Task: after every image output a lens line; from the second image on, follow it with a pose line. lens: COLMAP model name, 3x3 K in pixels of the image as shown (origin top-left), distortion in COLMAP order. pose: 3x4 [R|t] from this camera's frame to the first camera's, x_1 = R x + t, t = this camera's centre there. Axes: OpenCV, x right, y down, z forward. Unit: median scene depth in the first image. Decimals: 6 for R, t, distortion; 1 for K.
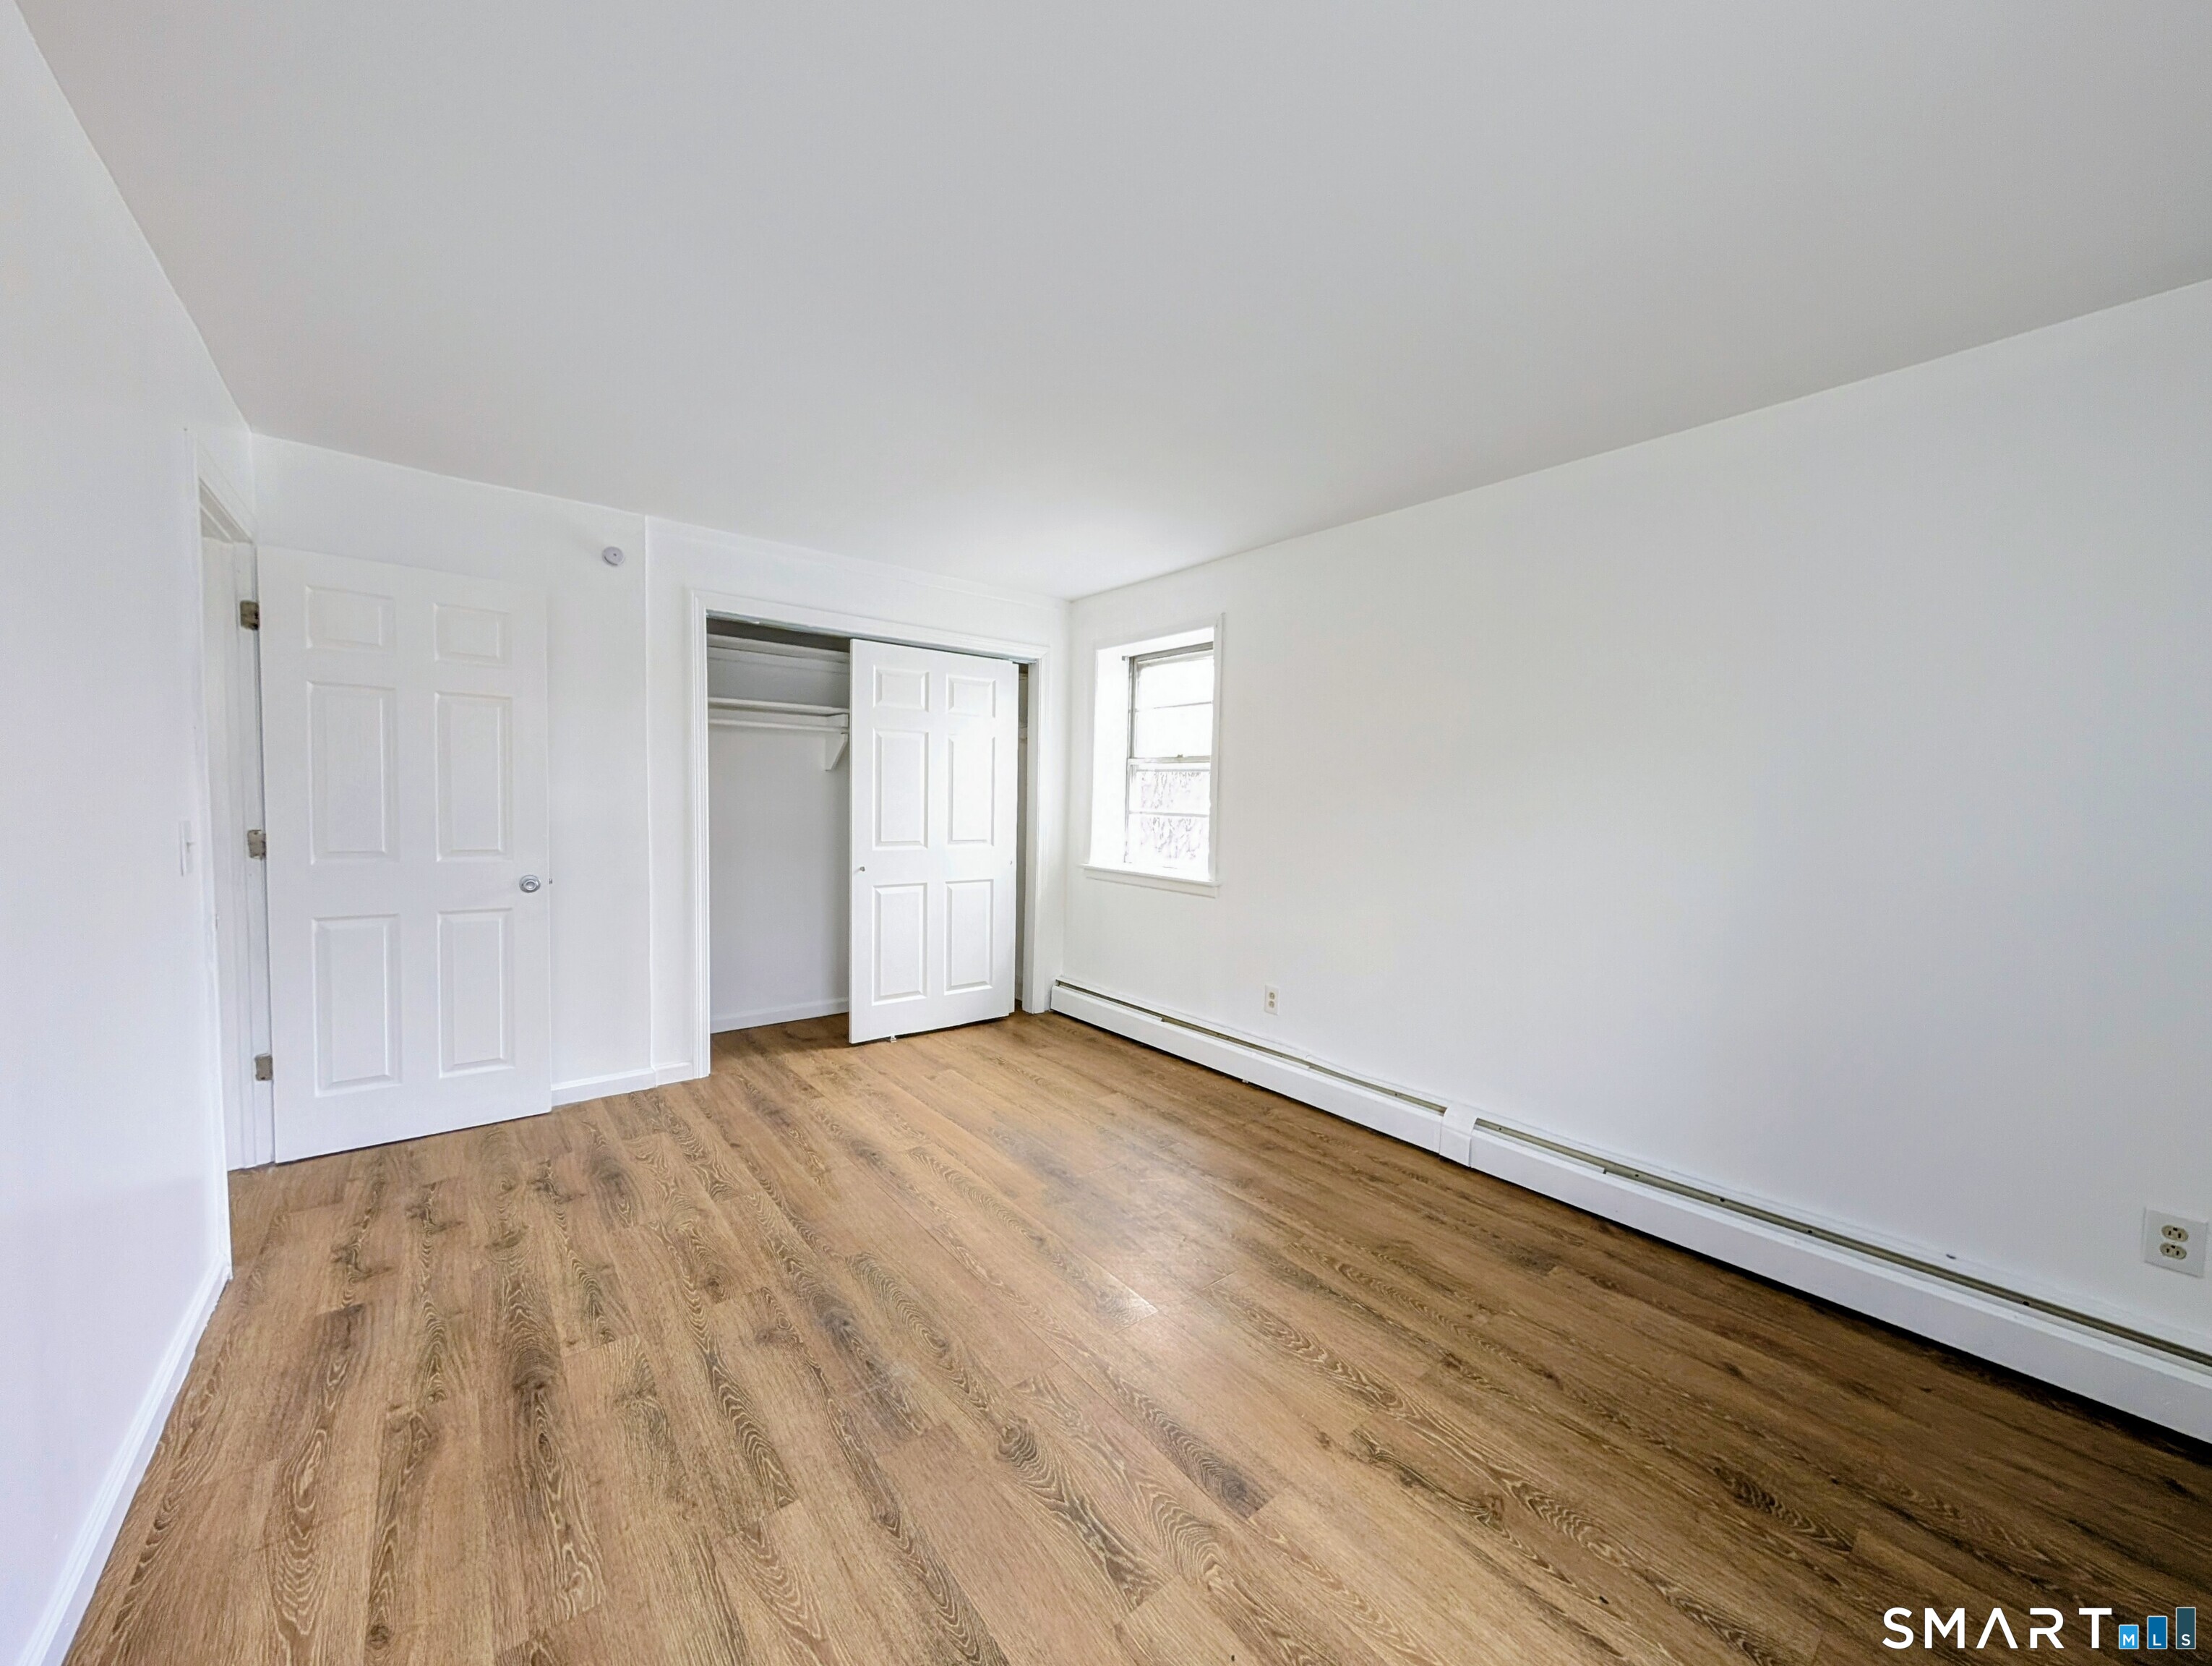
lens RADIAL K [[805.3, 0, 1117.0], [0, 805.3, 832.6], [0, 0, 1]] dist [0.000128, -0.000103]
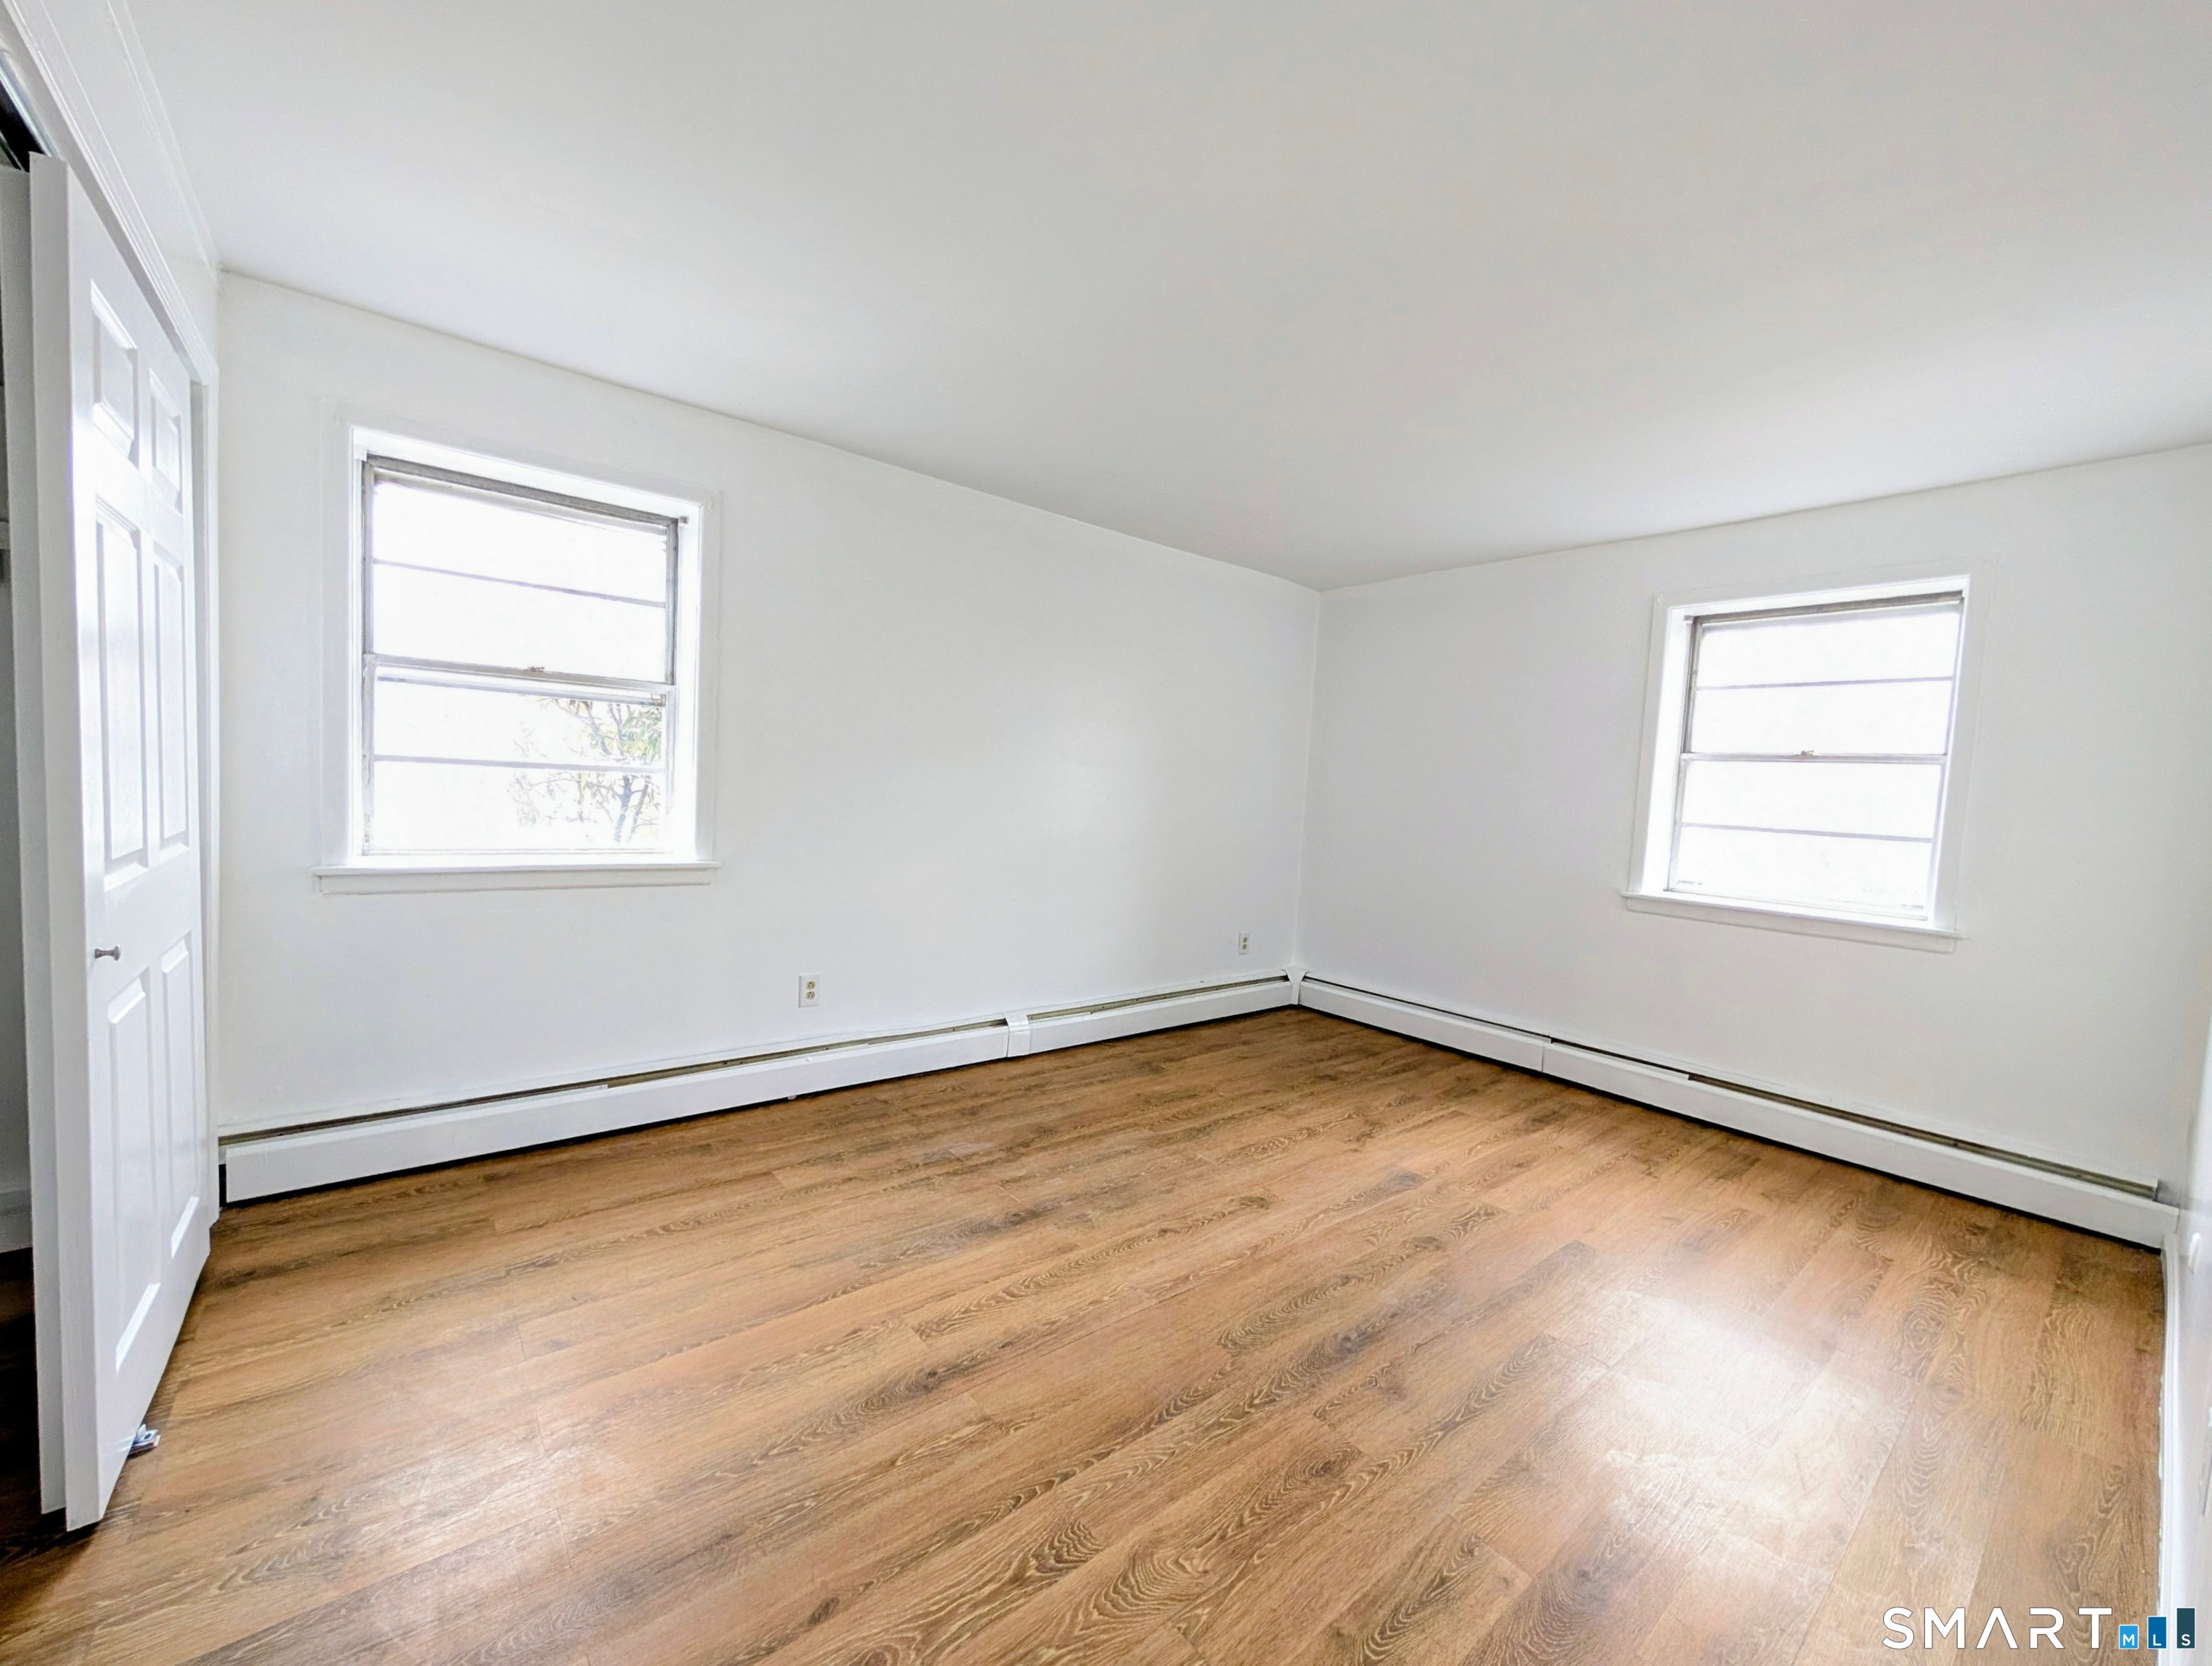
lens RADIAL K [[834.8, 0, 1123.5], [0, 834.8, 831.8], [0, 0, 1]] dist [0.002501, 0.000306]
pose [[0.024426, -0.079571, 0.996530, -0.954352], [-0.008114, 0.996779, 0.079789, -0.046394], [-0.999669, -0.010035, 0.023702, 0.930501]]
